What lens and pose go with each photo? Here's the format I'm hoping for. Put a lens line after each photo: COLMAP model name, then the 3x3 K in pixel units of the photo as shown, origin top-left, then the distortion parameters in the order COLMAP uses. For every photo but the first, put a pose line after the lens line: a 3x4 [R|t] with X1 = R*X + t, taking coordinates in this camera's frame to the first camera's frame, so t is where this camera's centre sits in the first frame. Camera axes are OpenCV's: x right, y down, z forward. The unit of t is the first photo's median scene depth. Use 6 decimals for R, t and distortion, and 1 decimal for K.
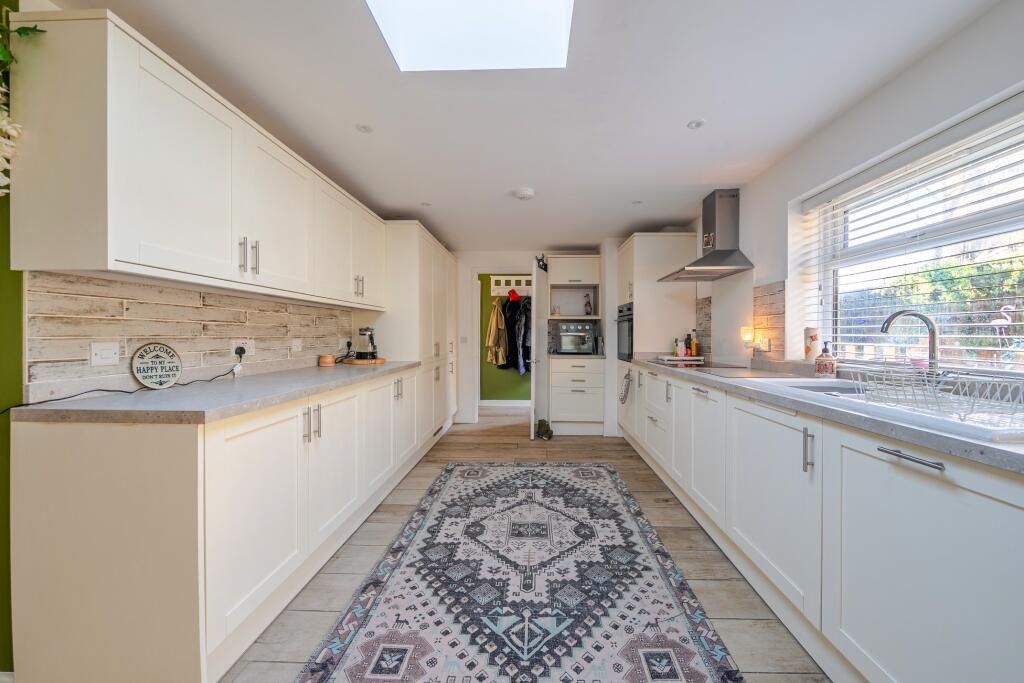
lens RADIAL K [[357.4, 0, 515.1], [0, 357.4, 337.5], [0, 0, 1]] dist [-0.001904, -0.000137]
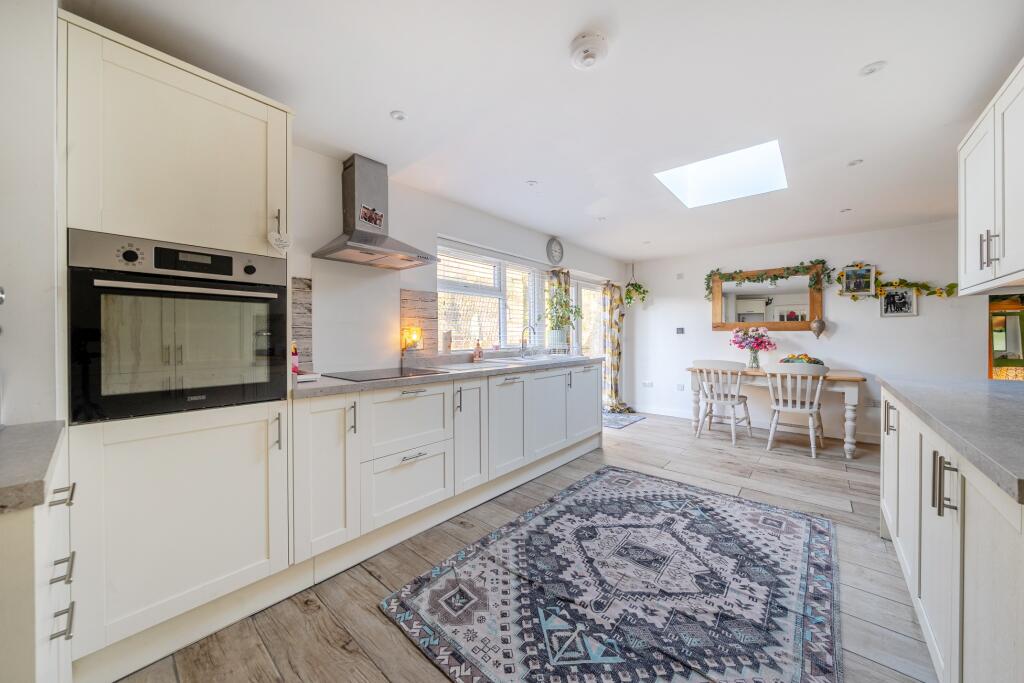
lens RADIAL K [[357.4, 0, 505.5], [0, 357.4, 336.9], [0, 0, 1]] dist [-0.001904, -0.000137]
pose [[-0.780562, -0.005945, 0.625050, -0.275575], [0.001853, 0.999928, 0.011825, -0.019042], [-0.625076, 0.010389, -0.780495, 2.102137]]
